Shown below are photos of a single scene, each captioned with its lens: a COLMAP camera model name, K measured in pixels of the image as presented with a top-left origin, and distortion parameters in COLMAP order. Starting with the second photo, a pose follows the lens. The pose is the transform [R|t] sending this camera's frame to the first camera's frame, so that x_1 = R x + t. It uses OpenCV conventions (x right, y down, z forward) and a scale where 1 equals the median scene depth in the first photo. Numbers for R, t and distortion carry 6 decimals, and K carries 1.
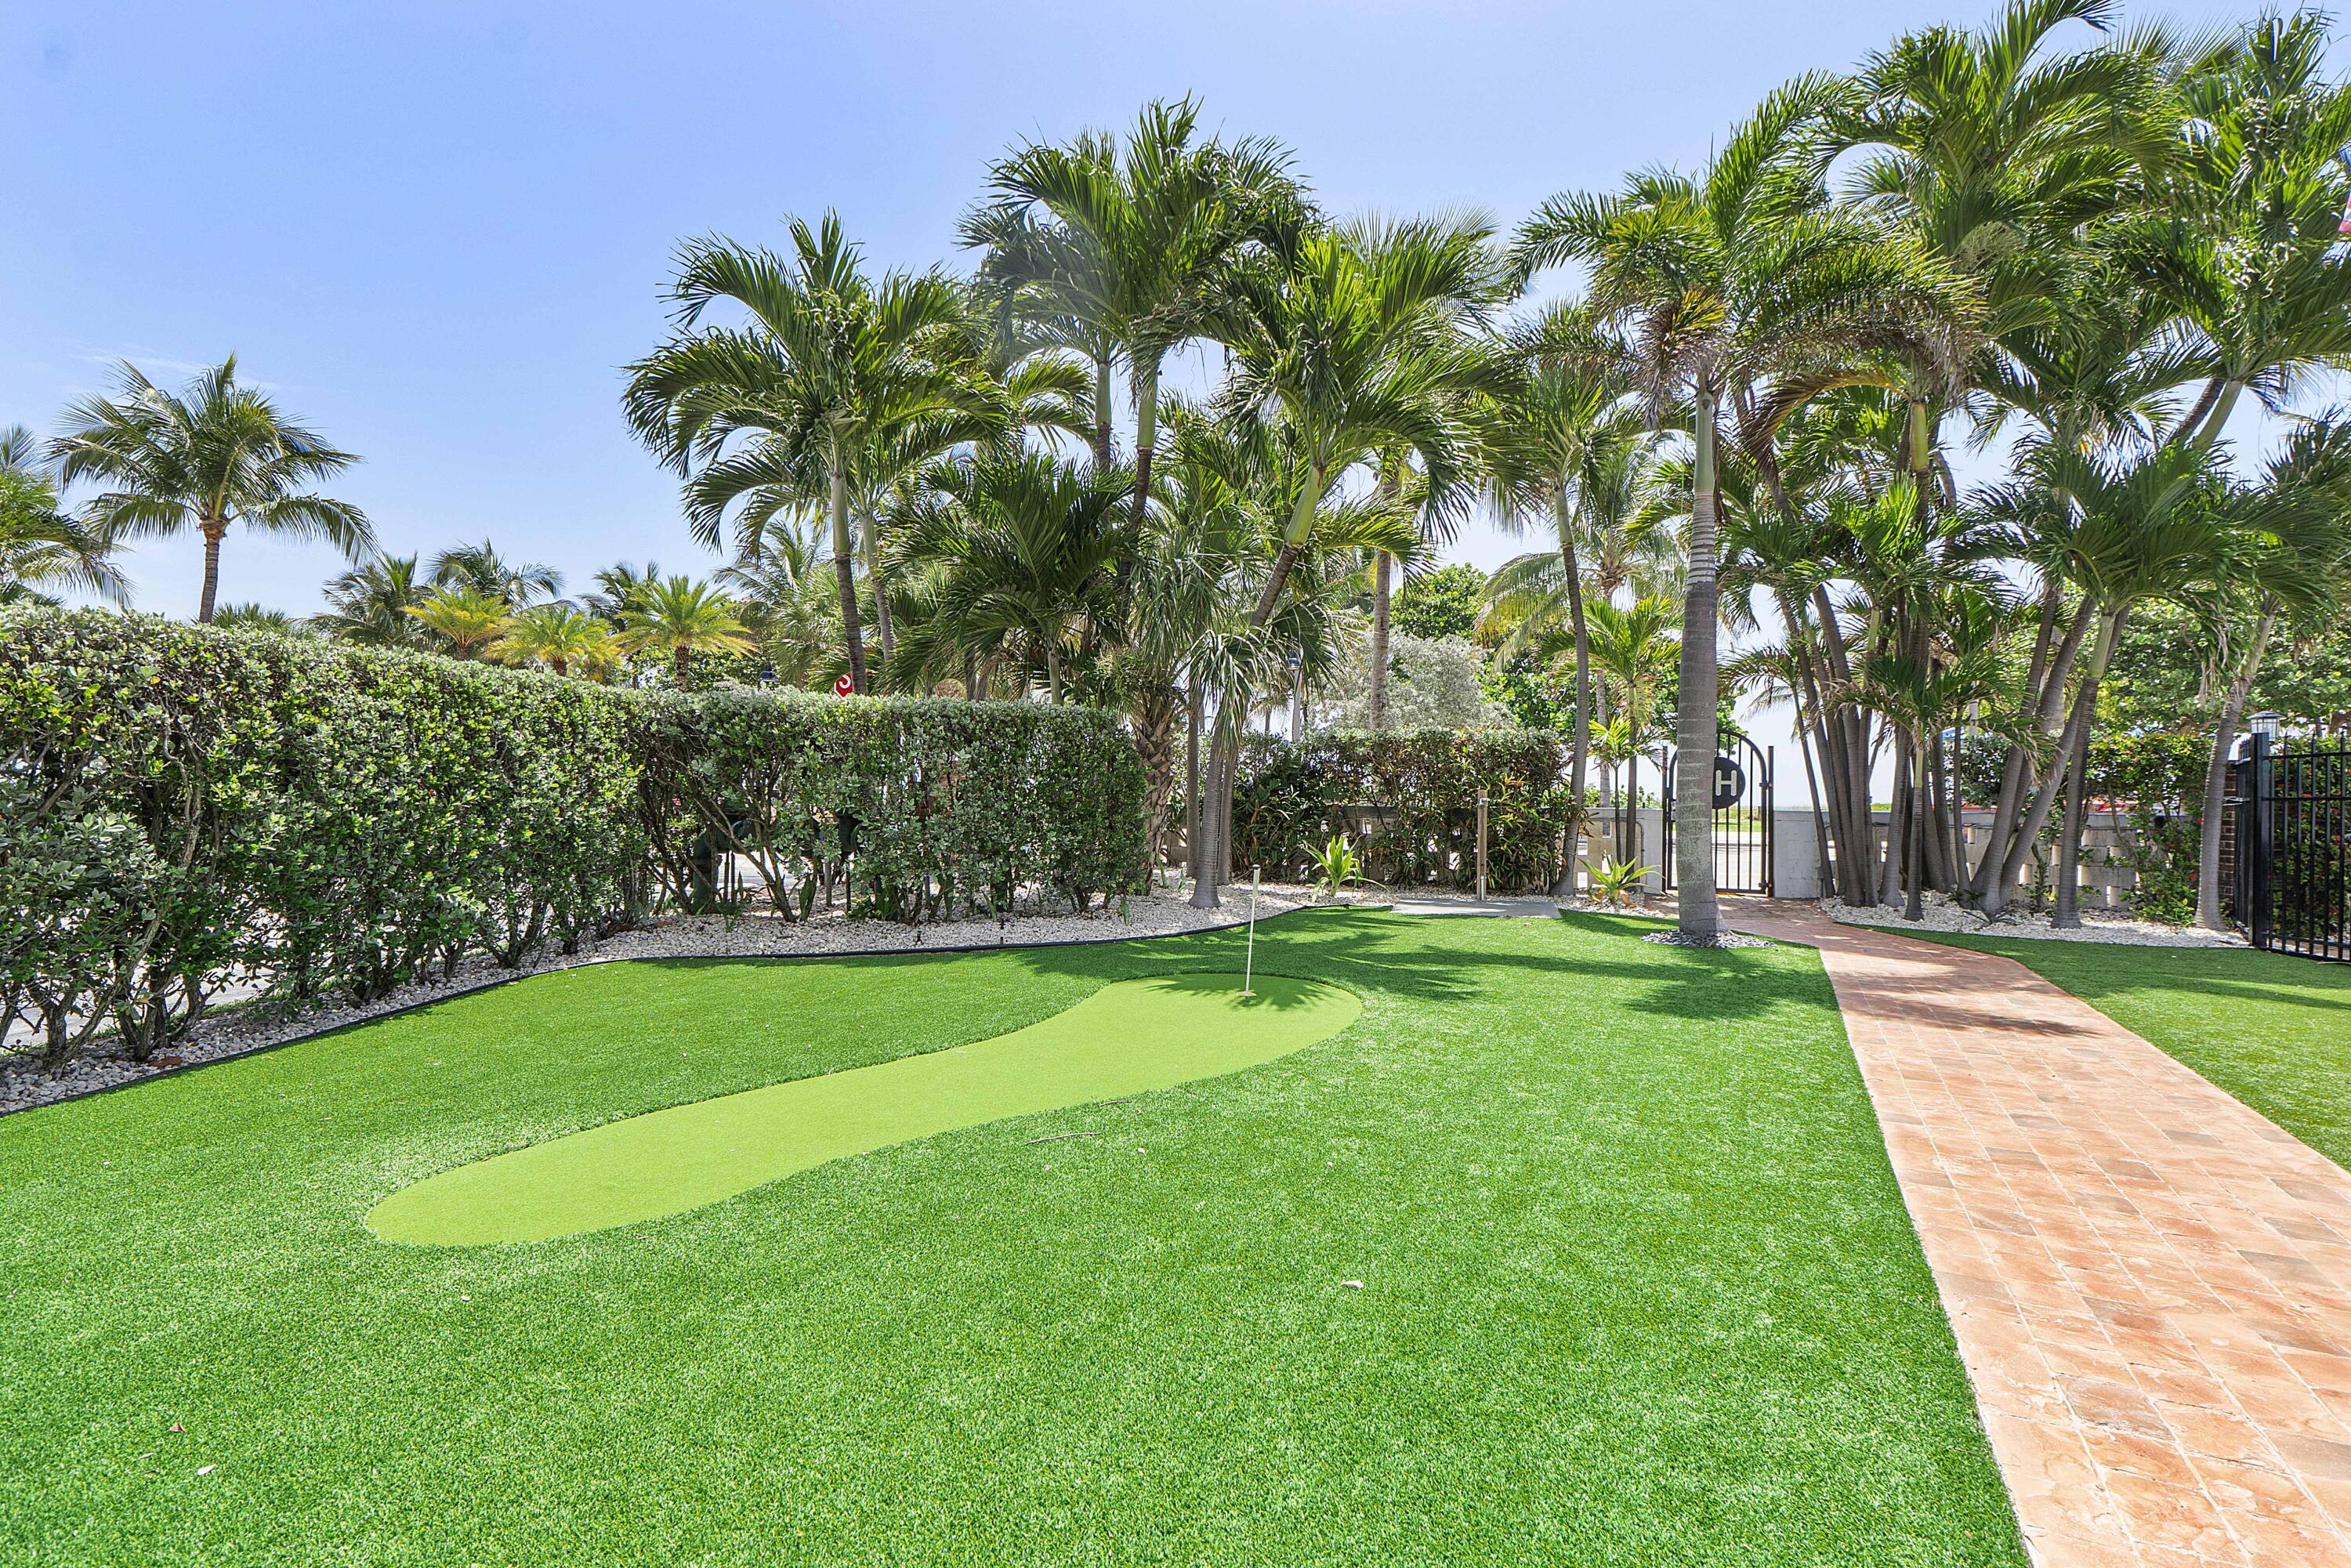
lens RADIAL K [[1125.4, 0, 1177.7], [0, 1125.4, 790.6], [0, 0, 1]] dist [-0.003132, -0.001867]
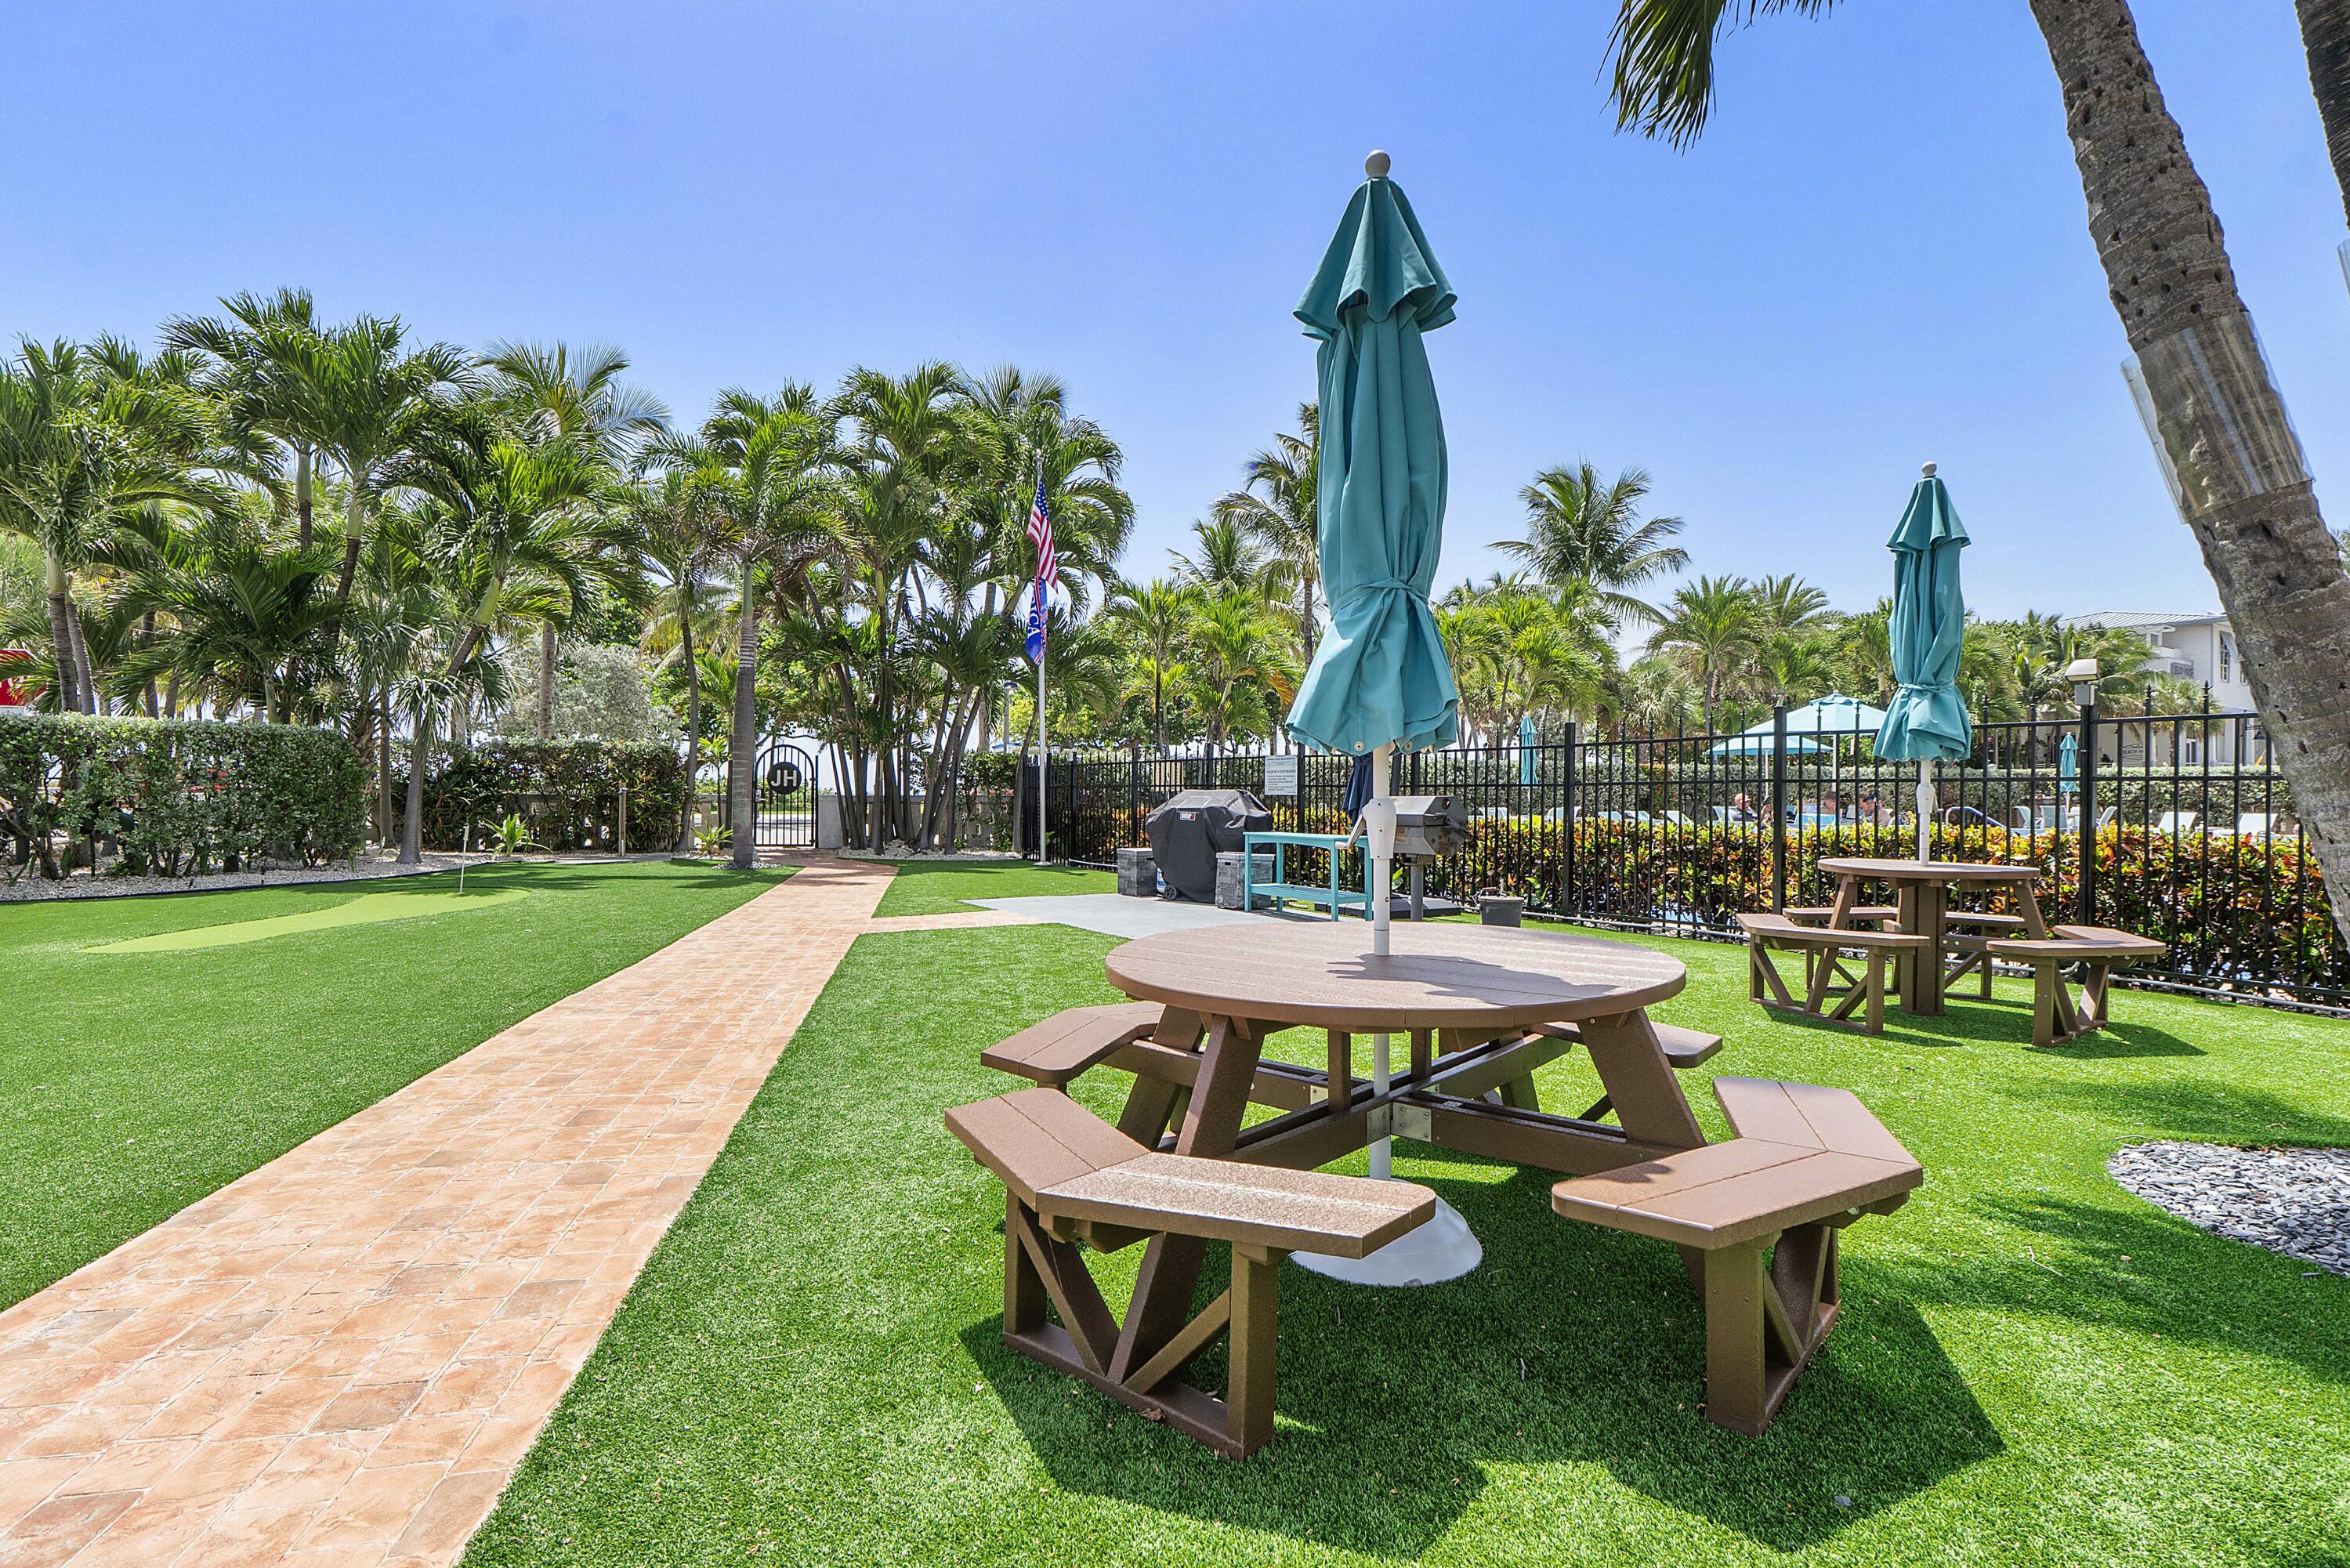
lens RADIAL K [[1124.9, 0, 1177.2], [0, 1124.9, 790.6], [0, 0, 1]] dist [-0.003132, -0.001867]
pose [[0.775130, -0.004630, 0.631785, -0.100136], [-0.000516, 0.999968, 0.007961, -0.002132], [-0.631801, -0.006496, 0.775103, -0.616193]]
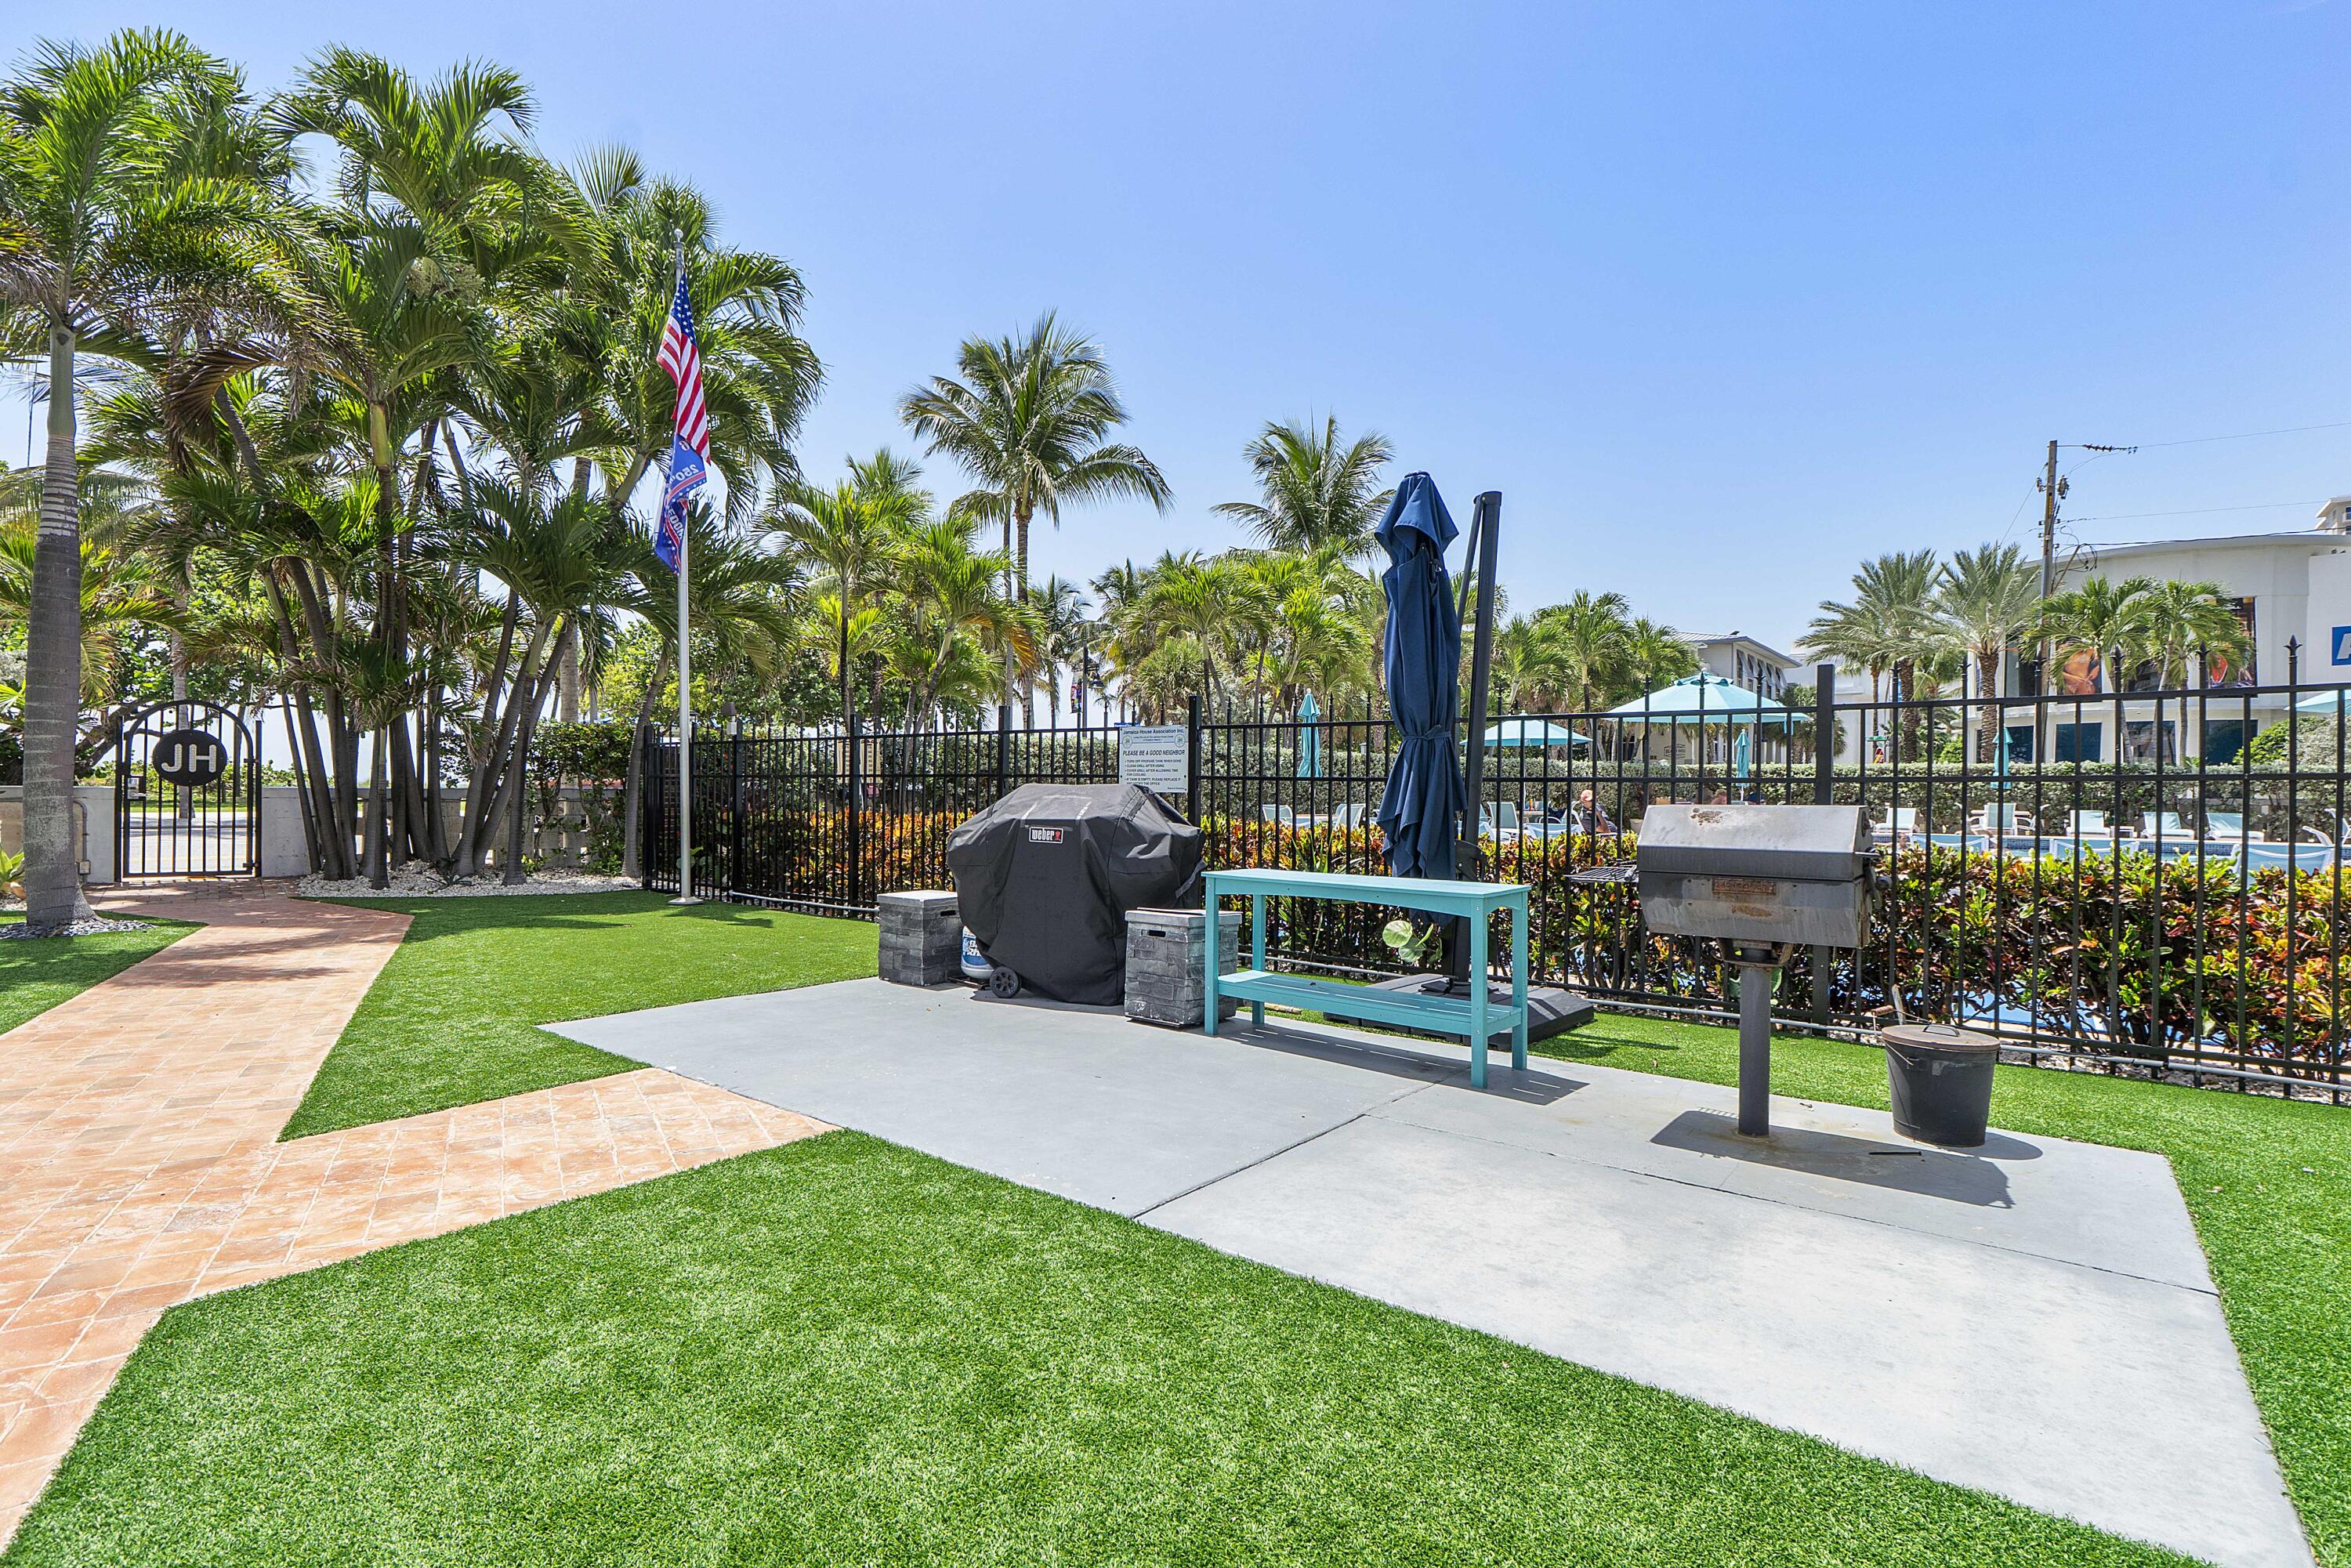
lens RADIAL K [[1125.4, 0, 1177.7], [0, 1125.4, 790.6], [0, 0, 1]] dist [-0.003132, -0.001867]
pose [[0.521560, -0.008854, 0.853168, 0.124144], [-0.007797, 0.999855, 0.015143, -0.000325], [-0.853179, -0.014551, 0.521416, -0.179643]]
